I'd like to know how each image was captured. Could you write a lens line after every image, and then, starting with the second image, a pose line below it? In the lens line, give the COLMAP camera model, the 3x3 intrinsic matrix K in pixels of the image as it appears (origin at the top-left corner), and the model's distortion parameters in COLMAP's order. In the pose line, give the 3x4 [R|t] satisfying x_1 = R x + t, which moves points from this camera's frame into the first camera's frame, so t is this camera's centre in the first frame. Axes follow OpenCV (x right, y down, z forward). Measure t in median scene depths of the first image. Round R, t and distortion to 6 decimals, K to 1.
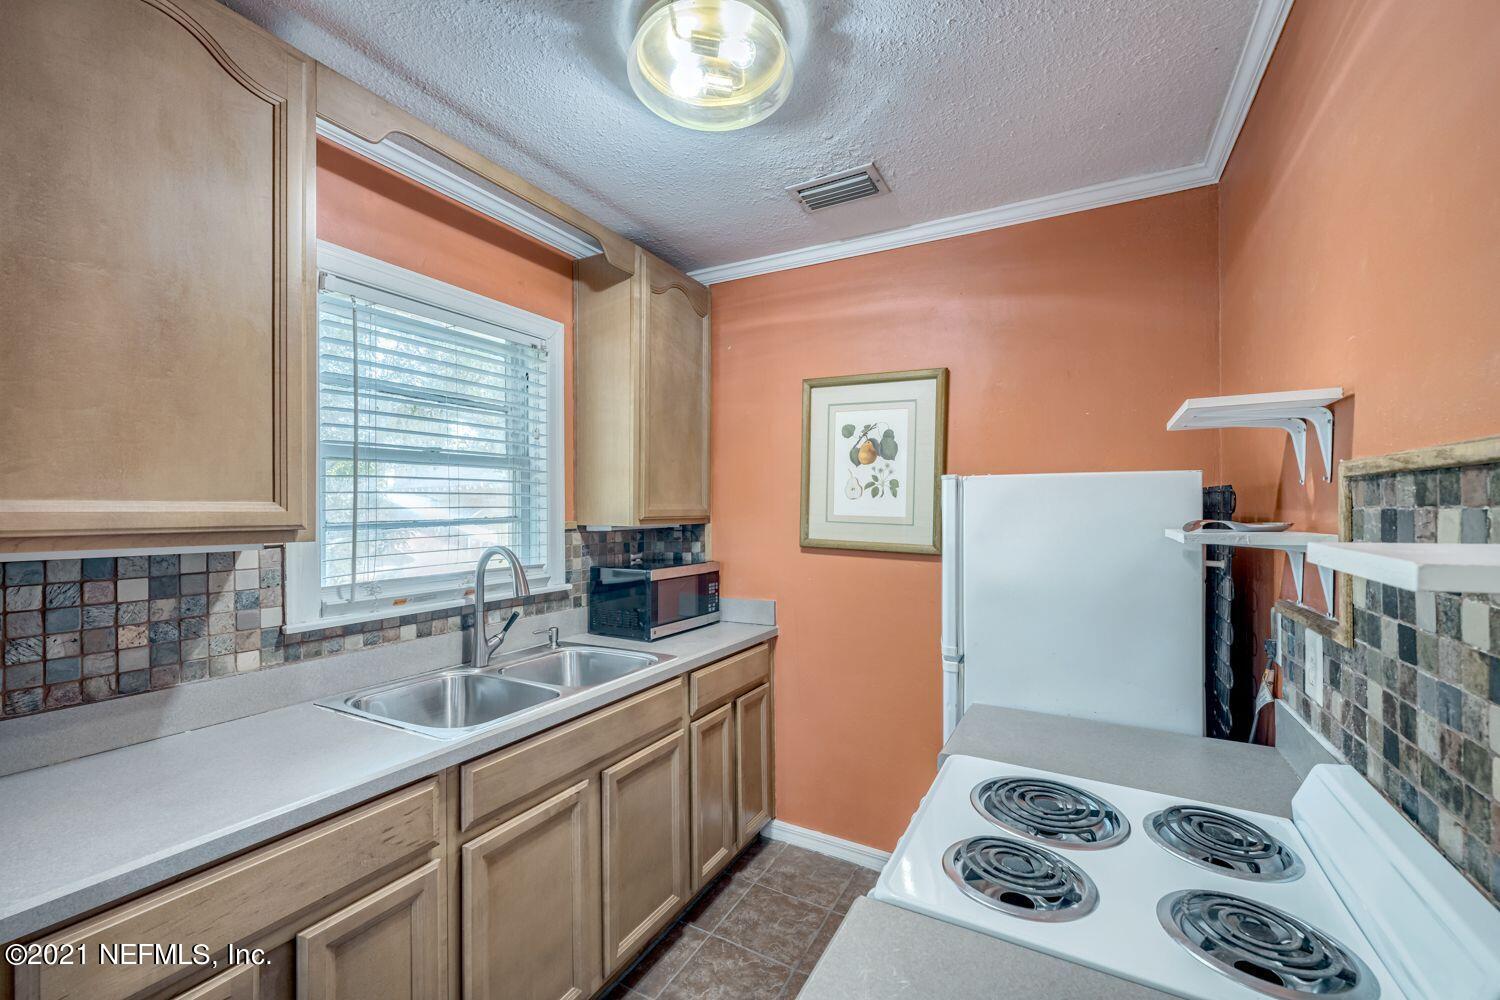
lens RADIAL K [[598.2, 0, 750.1], [0, 598.2, 508.1], [0, 0, 1]] dist [-0.004162, 0.001609]
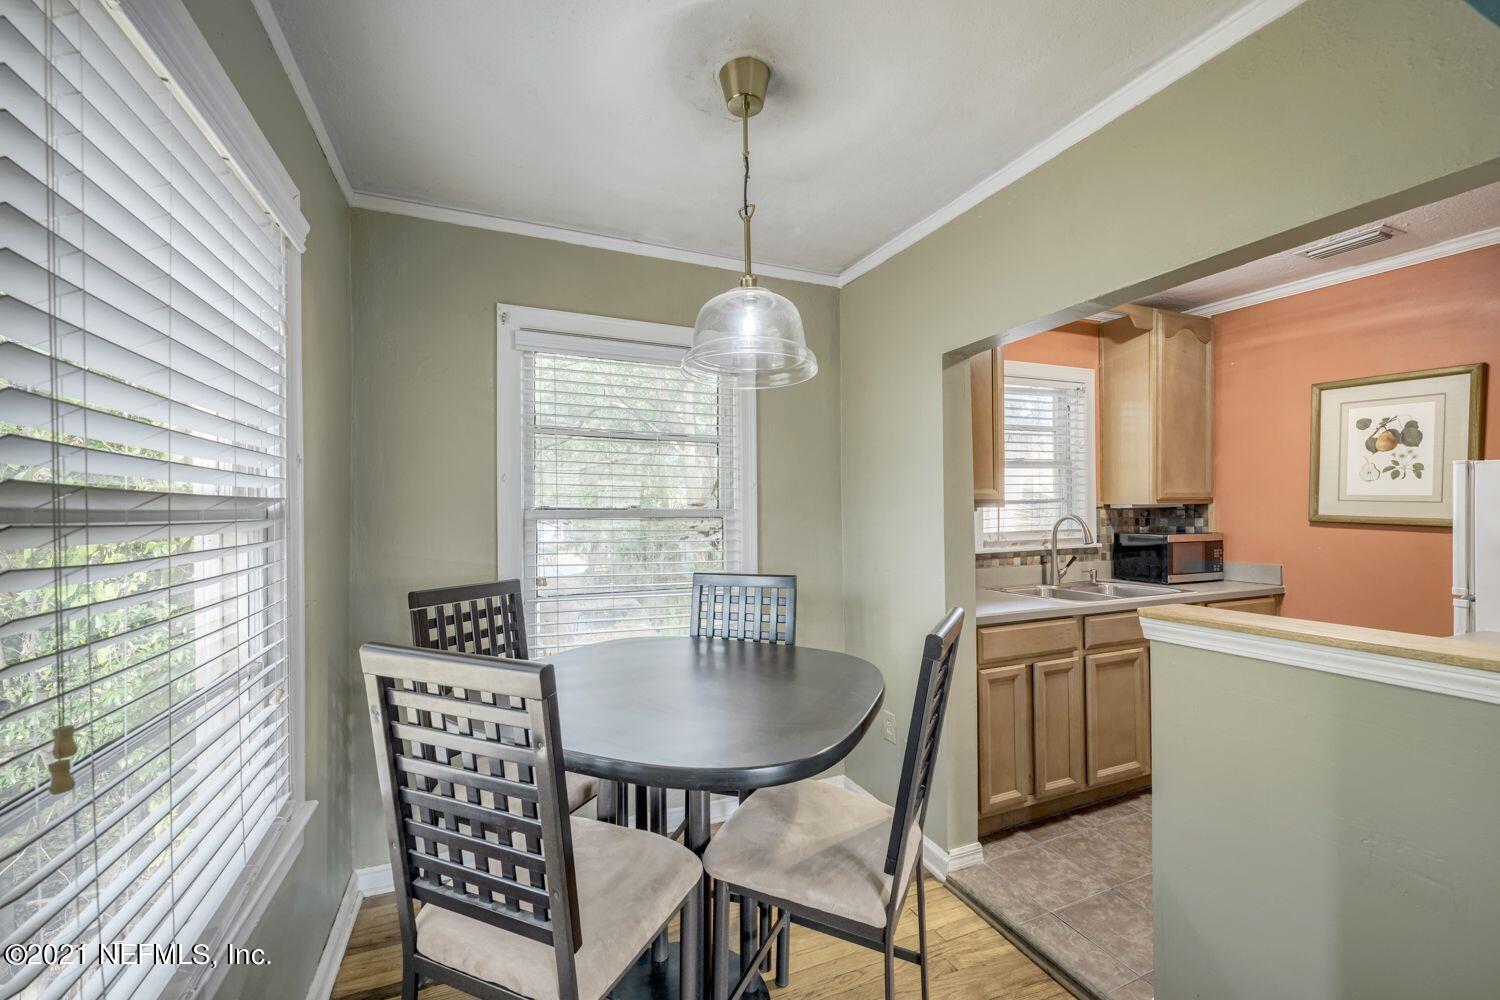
lens RADIAL K [[598.2, 0, 756.0], [0, 598.2, 507.6], [0, 0, 1]] dist [-0.004162, 0.001609]
pose [[0.787948, -0.001899, -0.615739, -0.058855], [0.010101, 0.999901, 0.009841, 0.013951], [0.615659, -0.013974, 0.787888, -0.699000]]
